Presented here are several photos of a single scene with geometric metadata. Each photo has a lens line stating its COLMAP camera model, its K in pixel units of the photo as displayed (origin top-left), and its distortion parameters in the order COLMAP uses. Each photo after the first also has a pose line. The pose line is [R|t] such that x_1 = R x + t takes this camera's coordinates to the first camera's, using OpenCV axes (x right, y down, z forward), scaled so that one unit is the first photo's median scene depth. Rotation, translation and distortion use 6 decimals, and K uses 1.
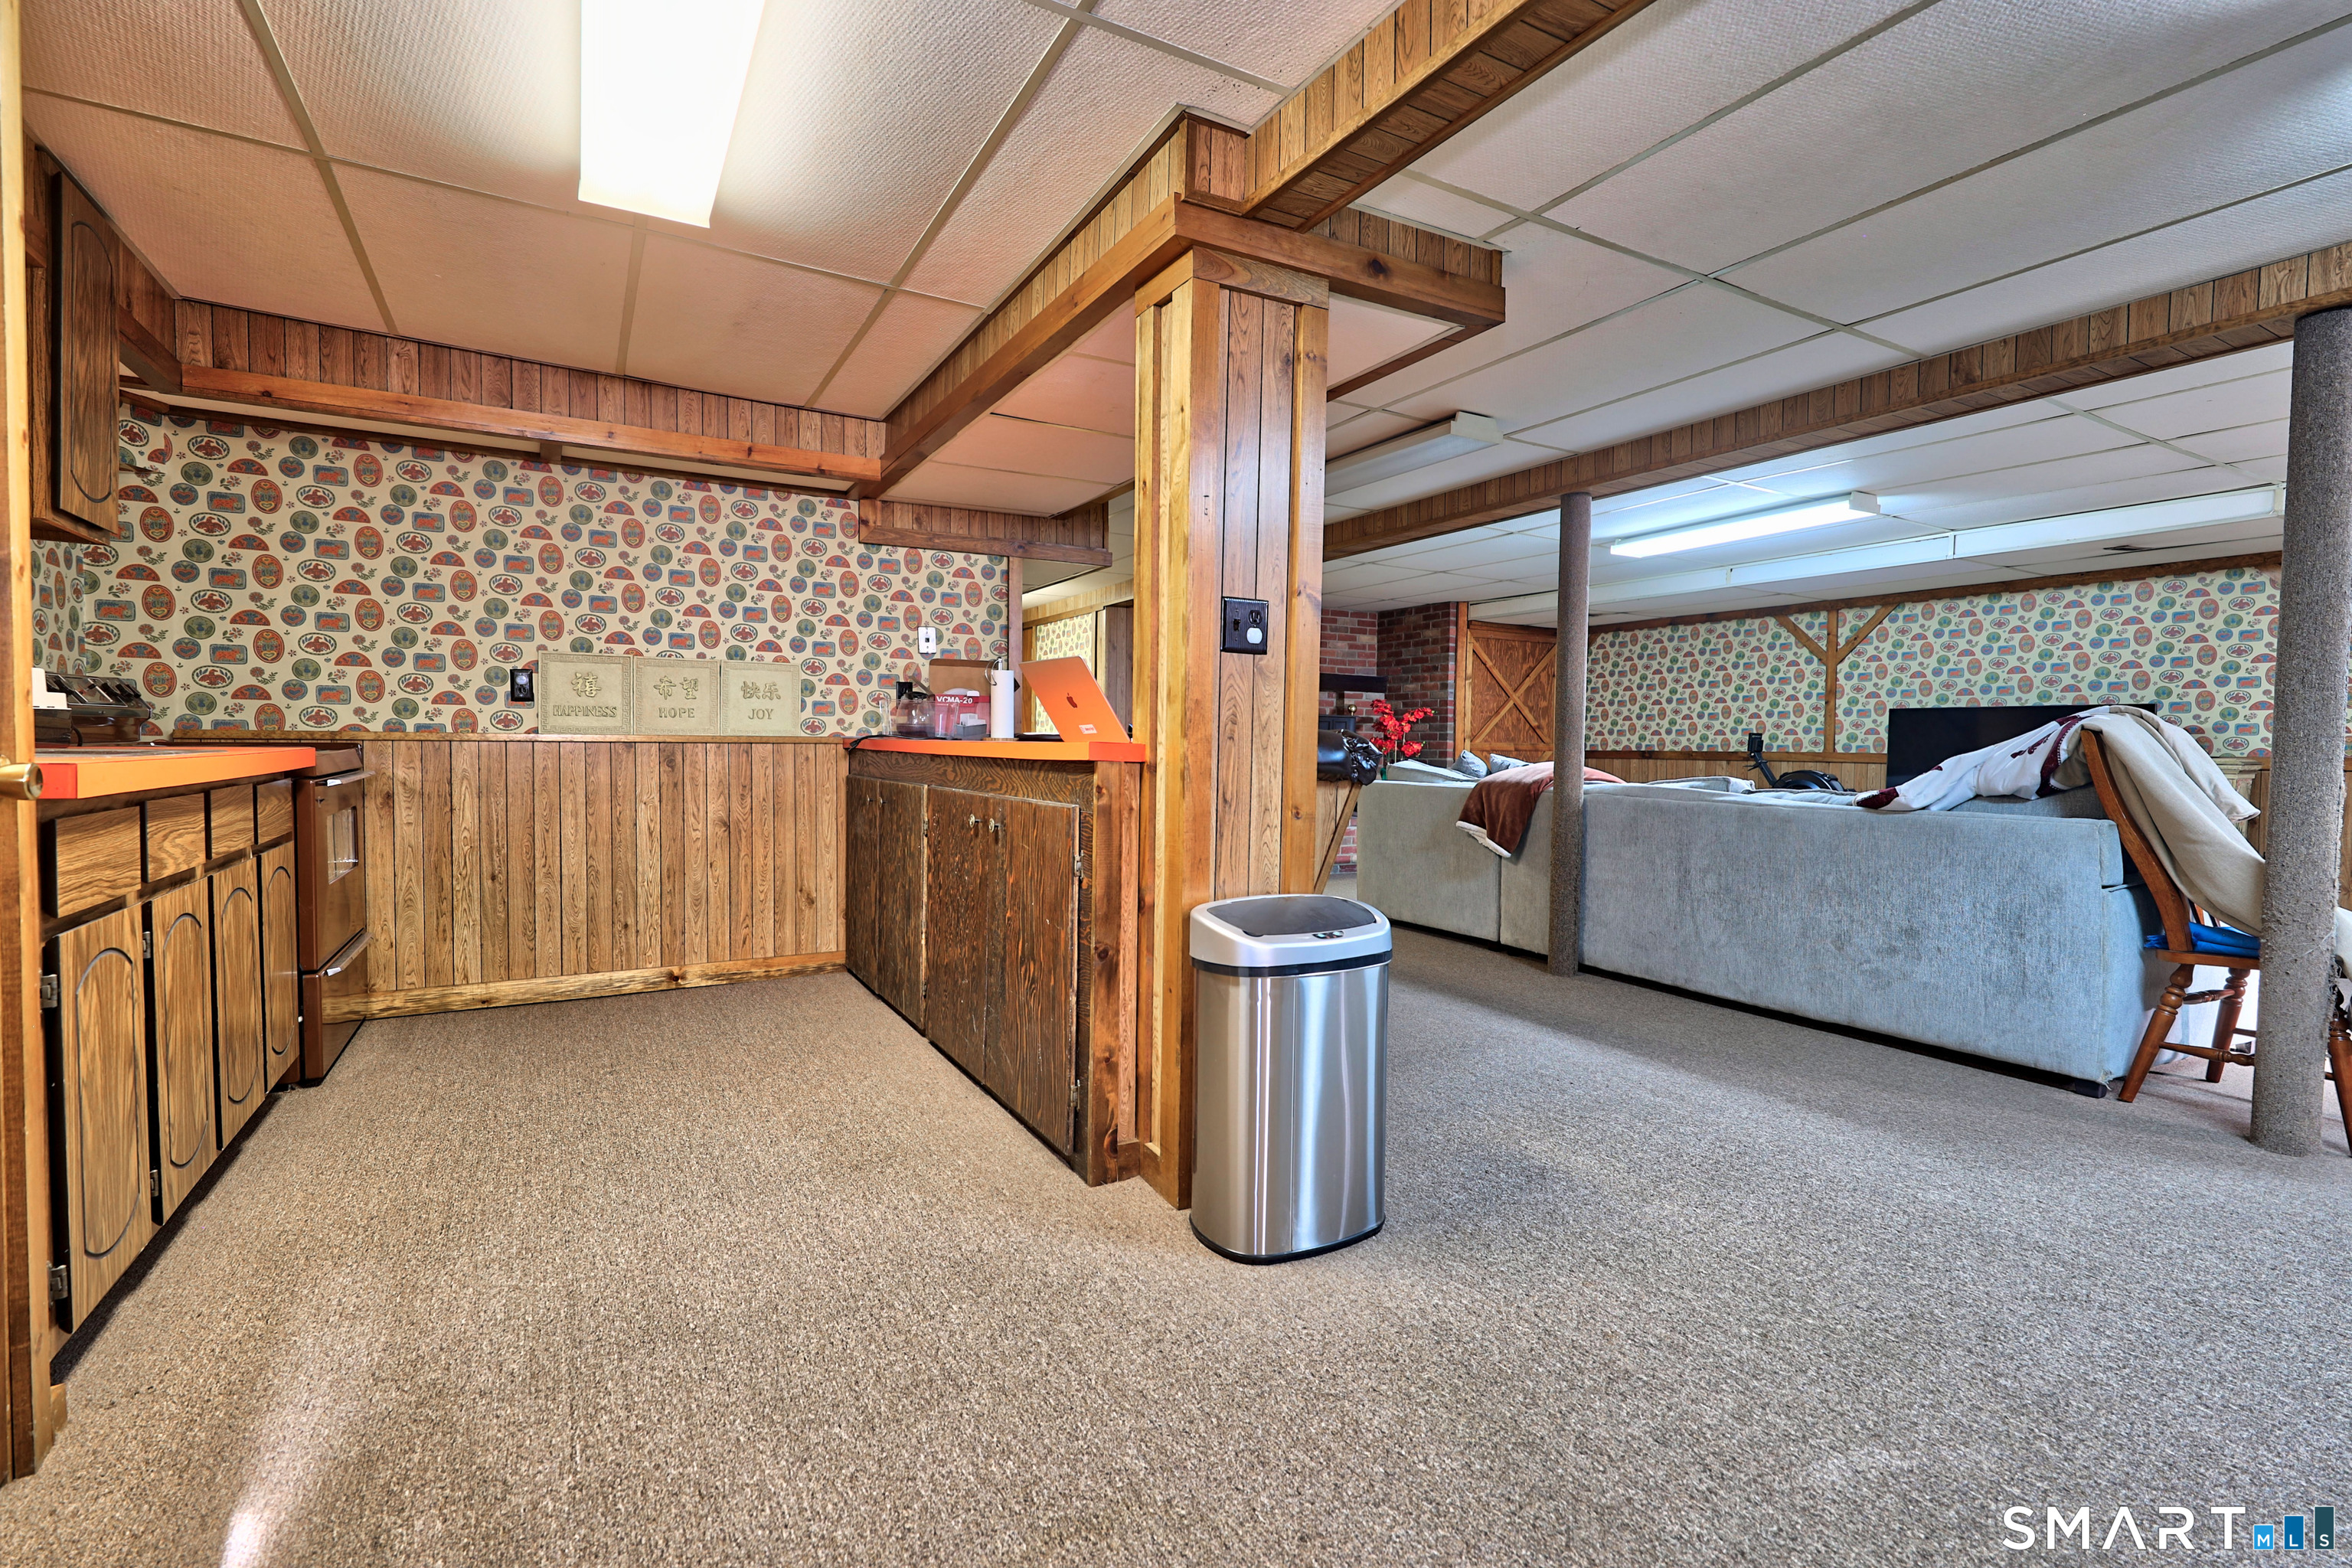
lens RADIAL K [[1067.7, 0, 1163.7], [0, 1067.7, 780.1], [0, 0, 1]] dist [-0.000108, 0.000584]
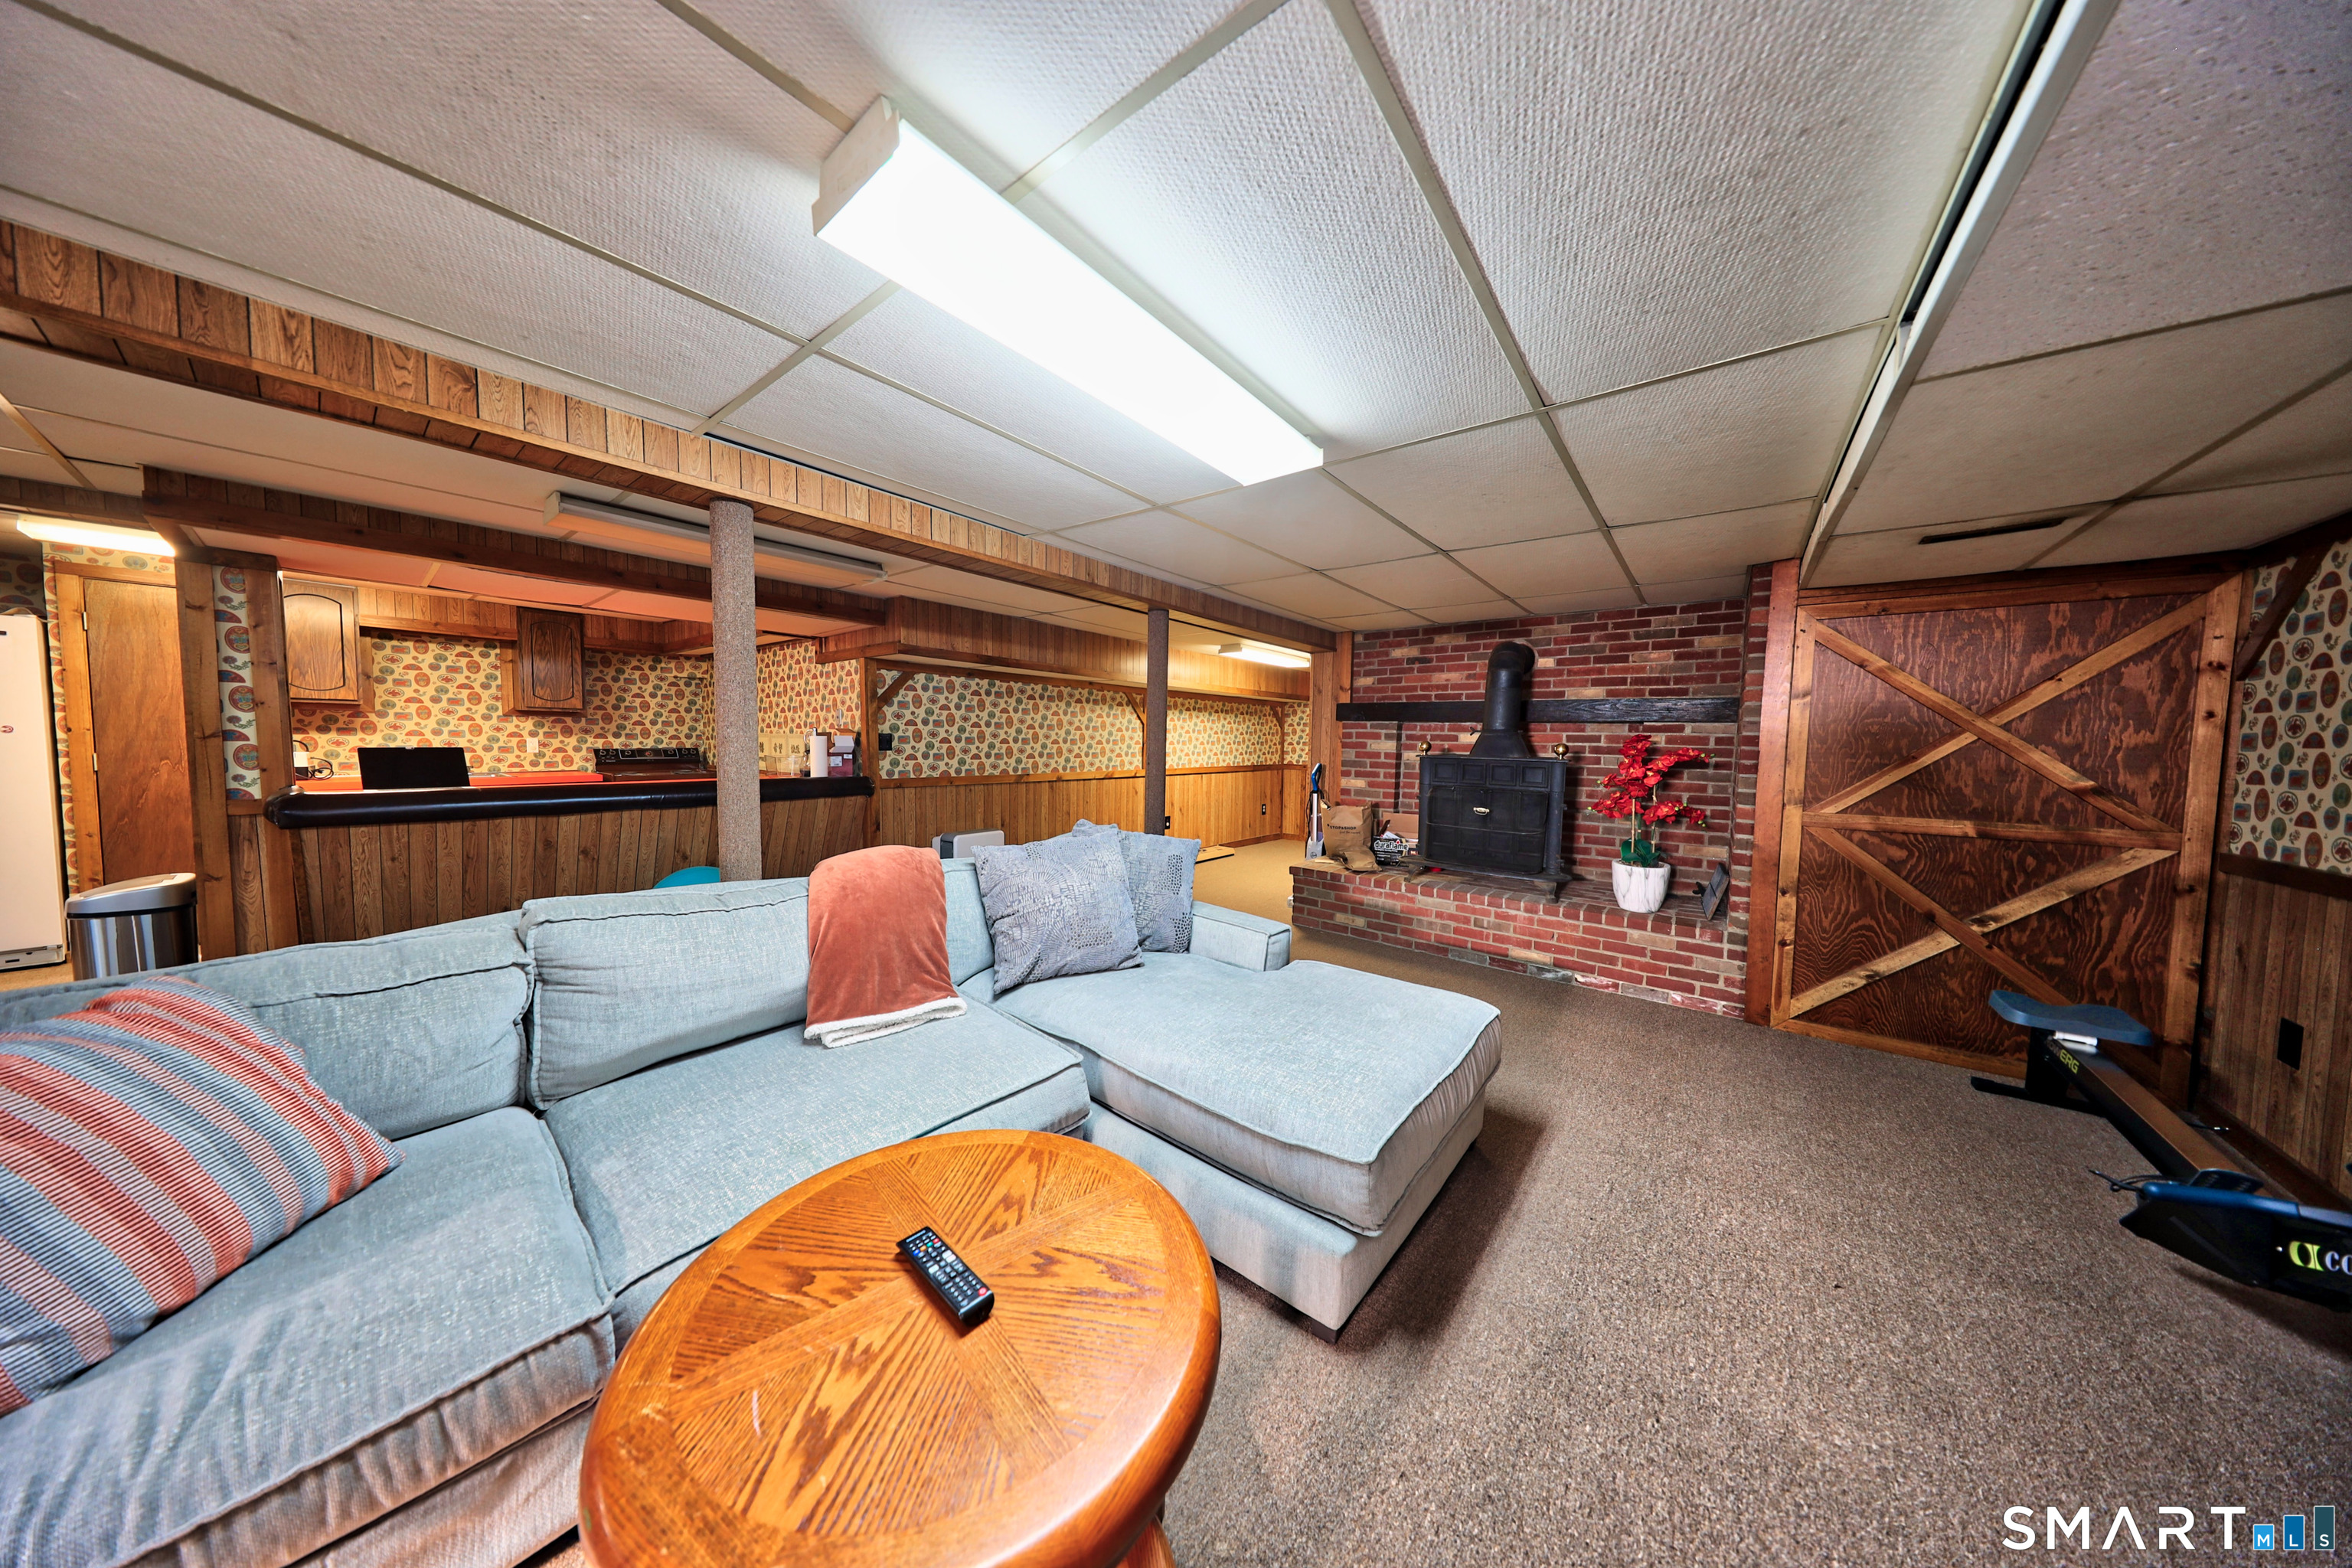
lens RADIAL K [[678.1, 0, 1169.4], [0, 678.1, 780.8], [0, 0, 1]] dist [0.000232, 0.000024]
pose [[0.371725, 0.051947, -0.926888, 1.102464], [-0.044478, 0.998283, 0.038110, -0.112195], [0.927277, 0.027060, 0.373397, 1.271459]]
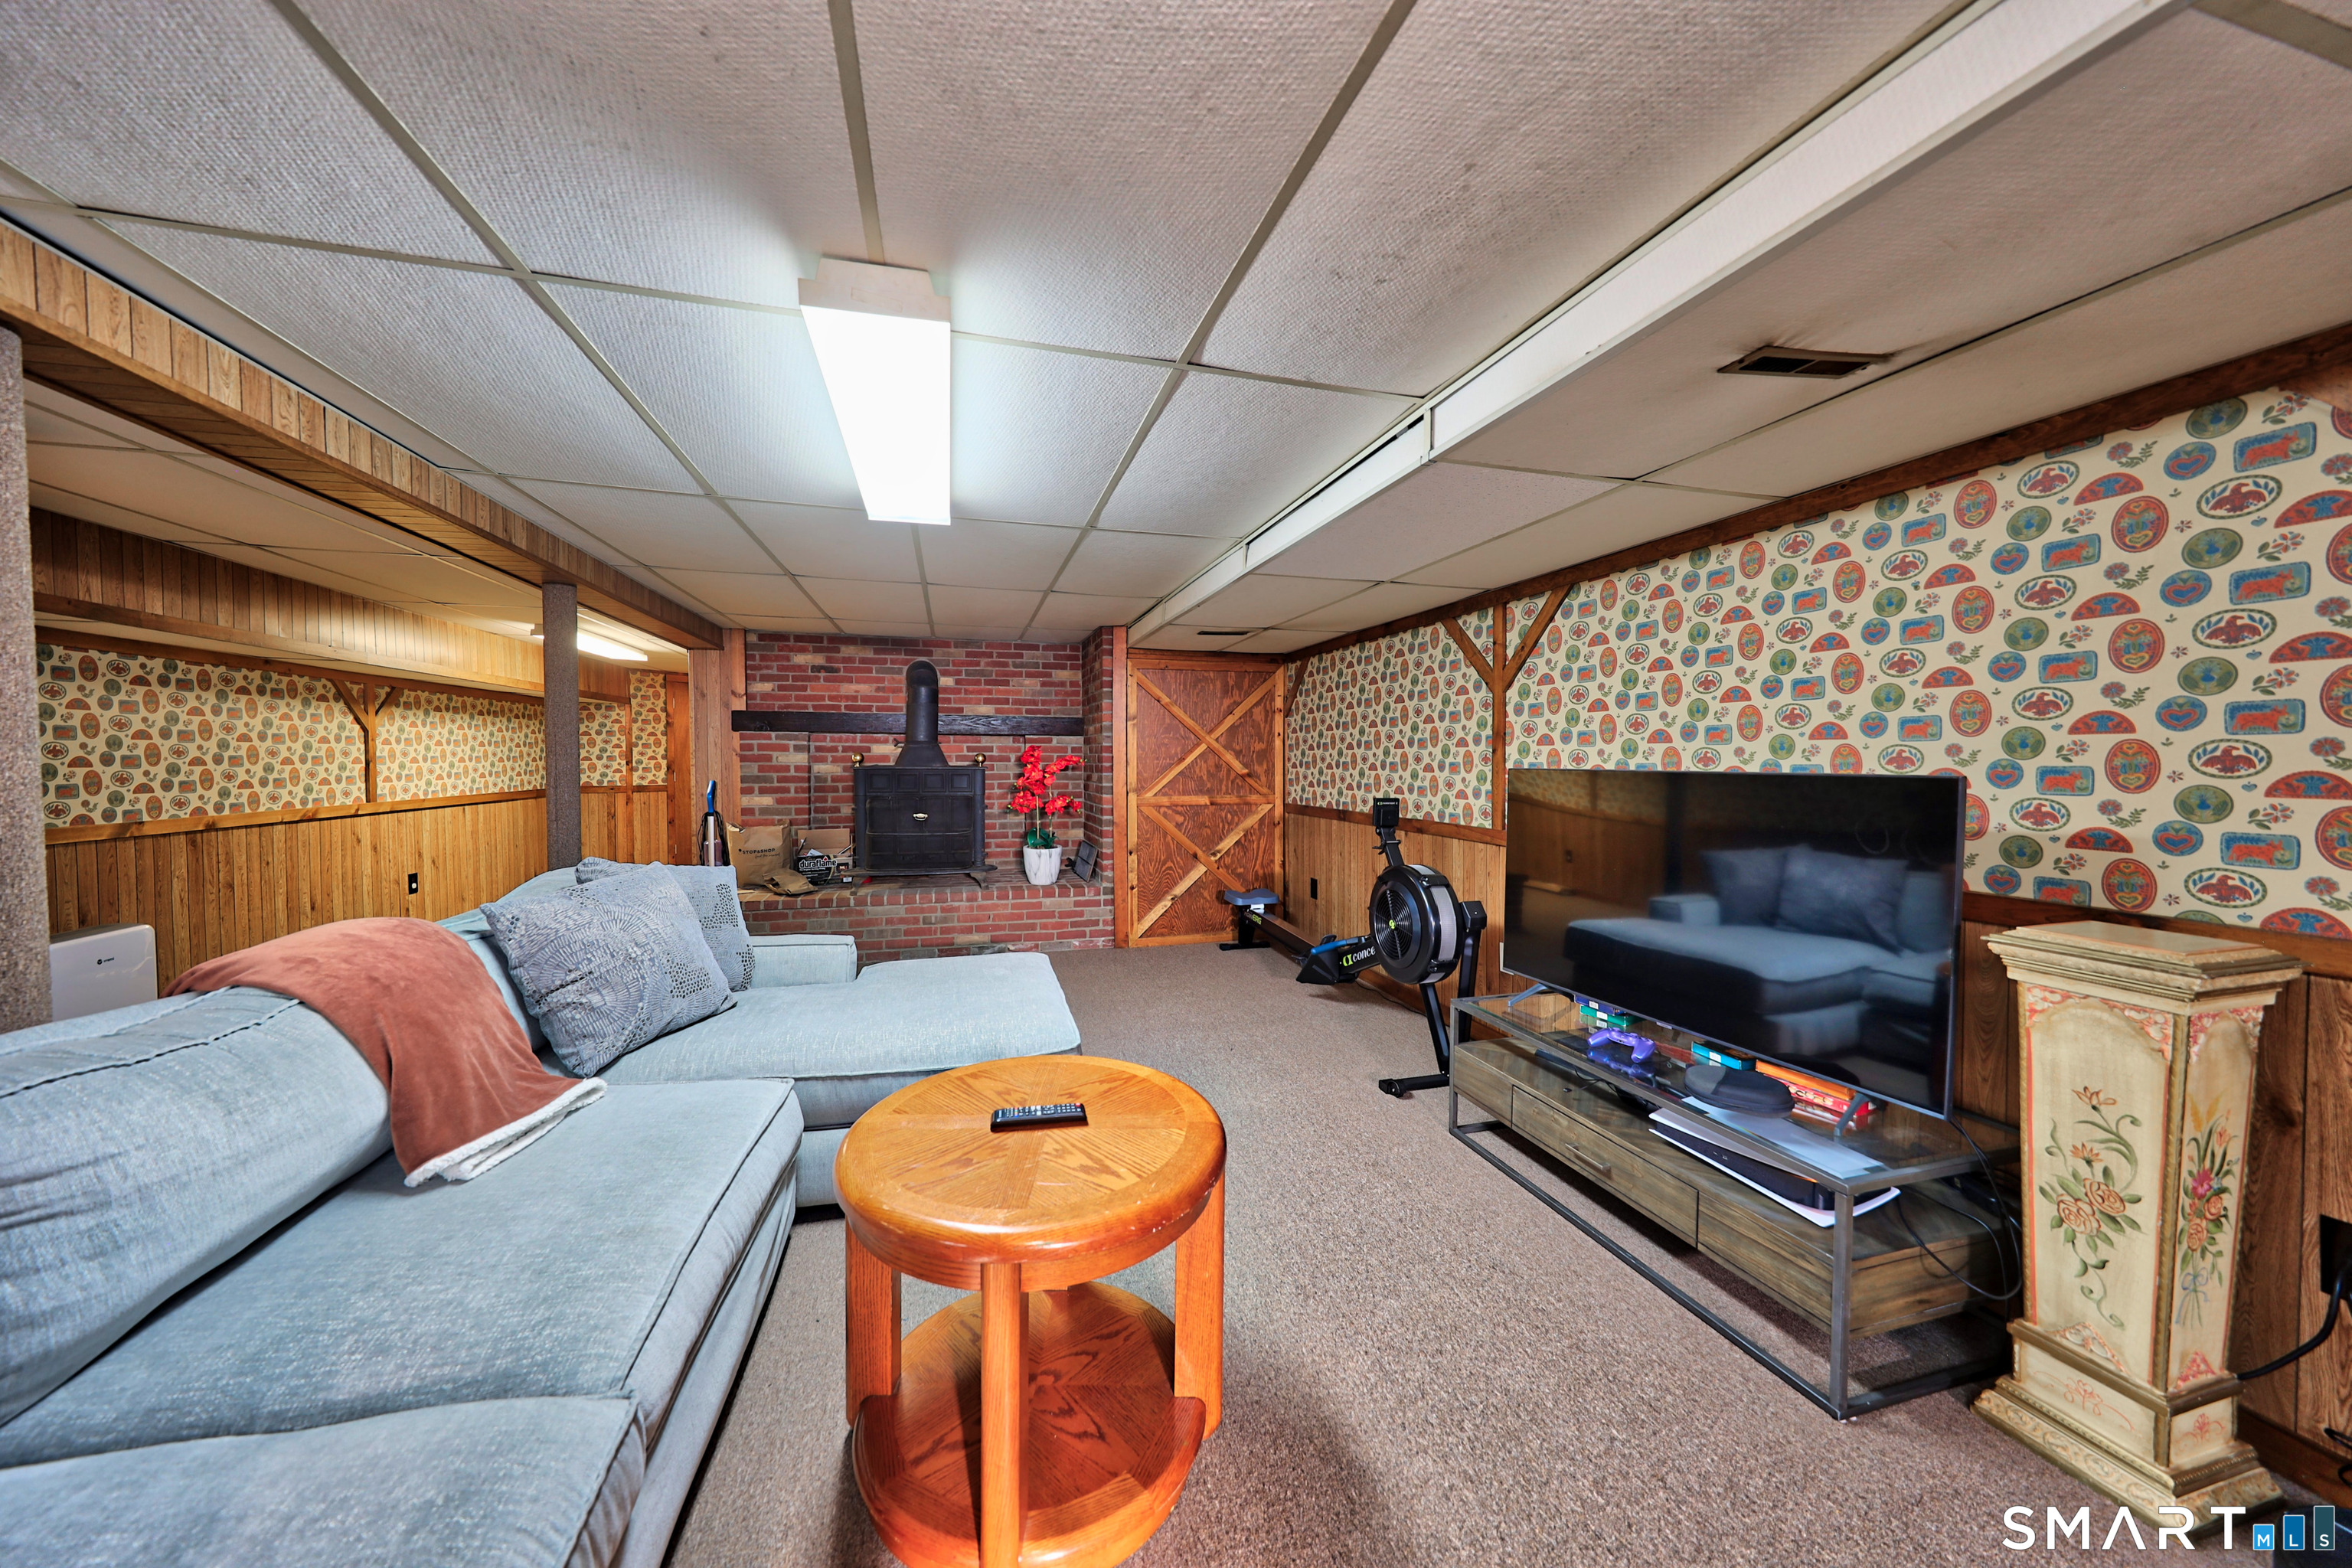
lens RADIAL K [[791.7, 0, 1166.6], [0, 791.7, 781.2], [0, 0, 1]] dist [-0.004566, 0.000221]
pose [[0.969962, -0.002663, -0.243243, 1.029836], [0.001402, 0.999985, -0.005359, -0.098835], [0.243253, 0.004857, 0.969951, 0.935633]]
